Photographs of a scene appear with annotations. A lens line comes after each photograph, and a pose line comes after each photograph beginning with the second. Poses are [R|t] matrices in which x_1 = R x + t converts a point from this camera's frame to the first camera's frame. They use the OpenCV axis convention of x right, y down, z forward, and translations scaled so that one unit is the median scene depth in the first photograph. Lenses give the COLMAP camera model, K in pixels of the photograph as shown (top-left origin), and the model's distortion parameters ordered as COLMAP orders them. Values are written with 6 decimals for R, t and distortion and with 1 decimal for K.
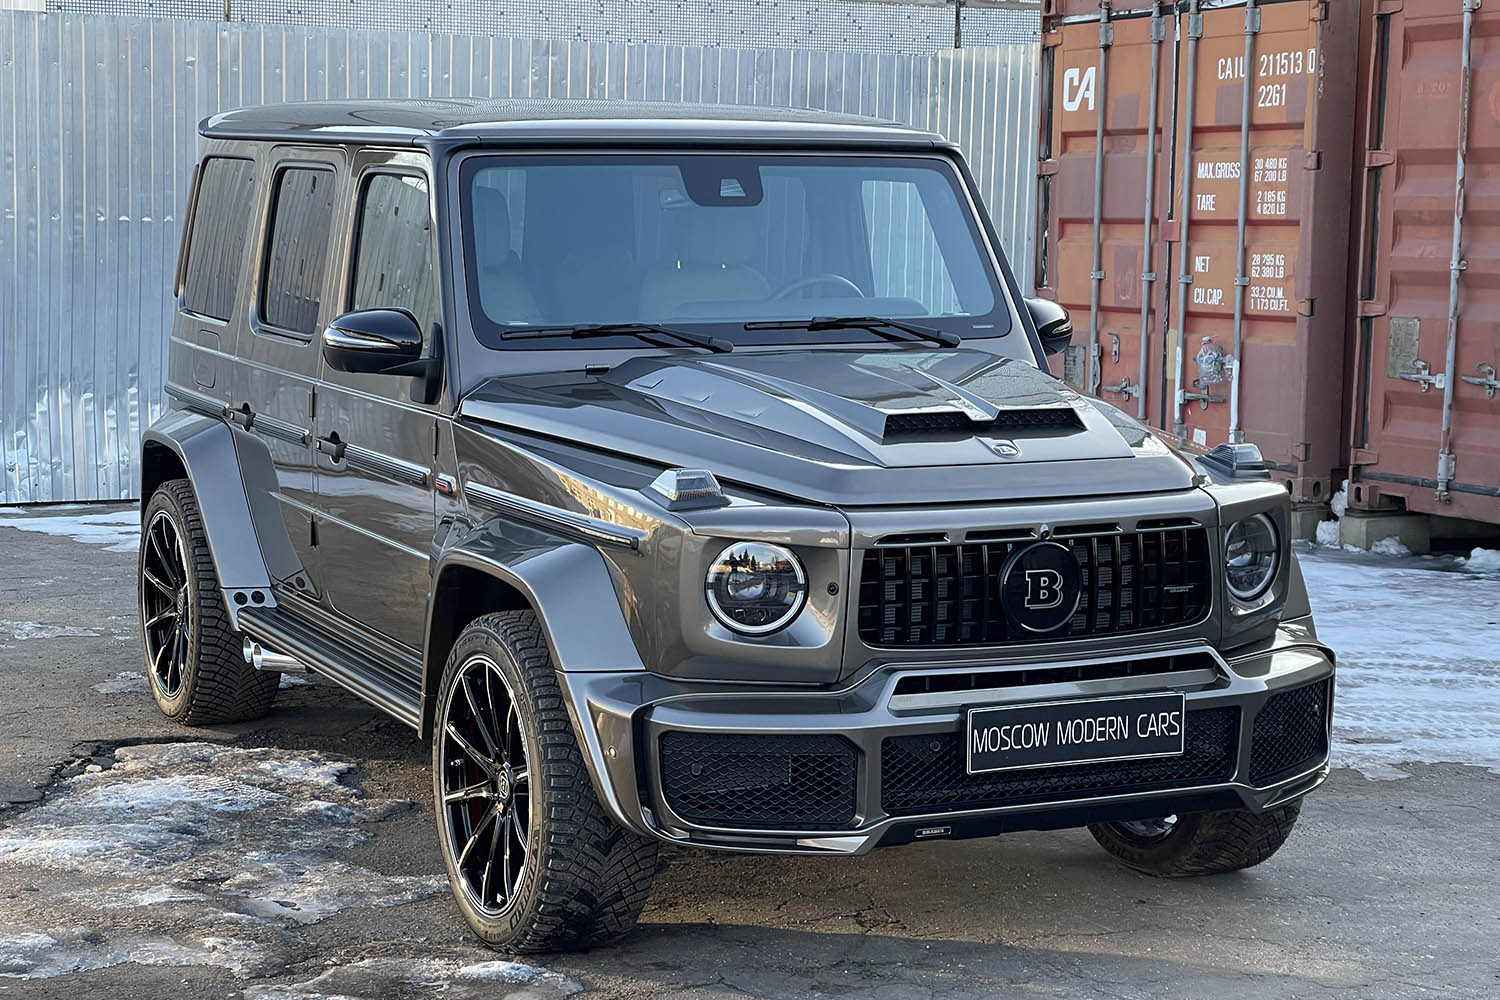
lens RADIAL K [[2773.2, 0, 668.5], [0, 2773.2, 514.2], [0, 0, 1]] dist [0.192462, 0.000000]
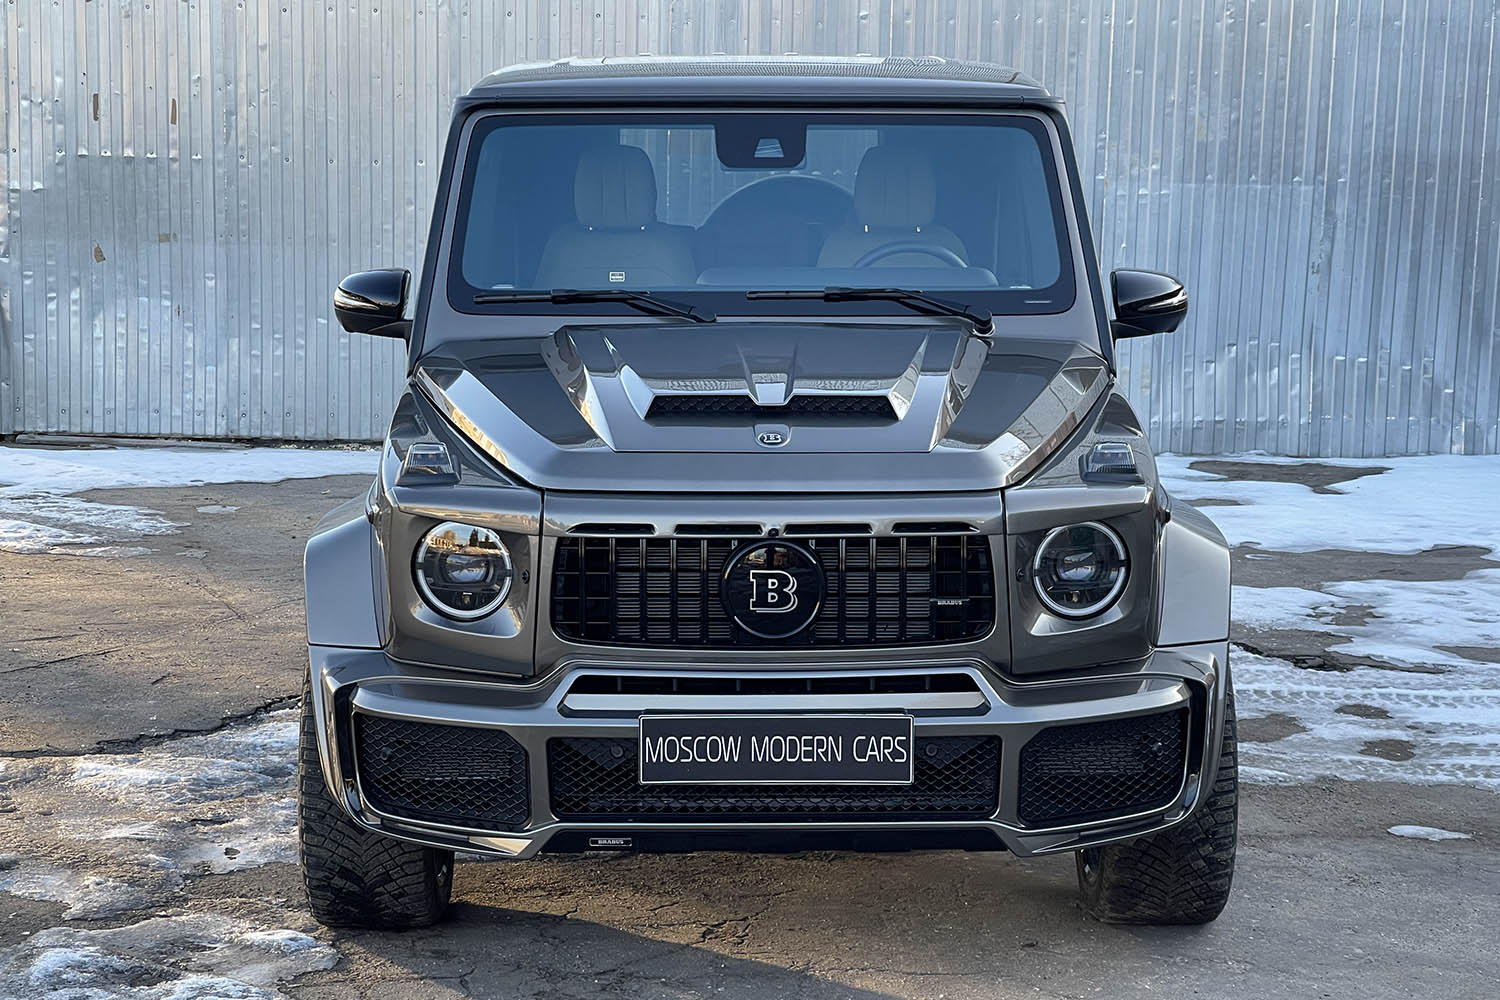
lens RADIAL K [[2773.2, 0, 749.4], [0, 2773.2, 502.1], [0, 0, 1]] dist [0.192462, 0.000000]
pose [[0.913468, 0.053024, -0.403442, 0.497233], [-0.046735, 0.998584, 0.025426, -0.025670], [0.404219, -0.004371, 0.914652, 0.159538]]
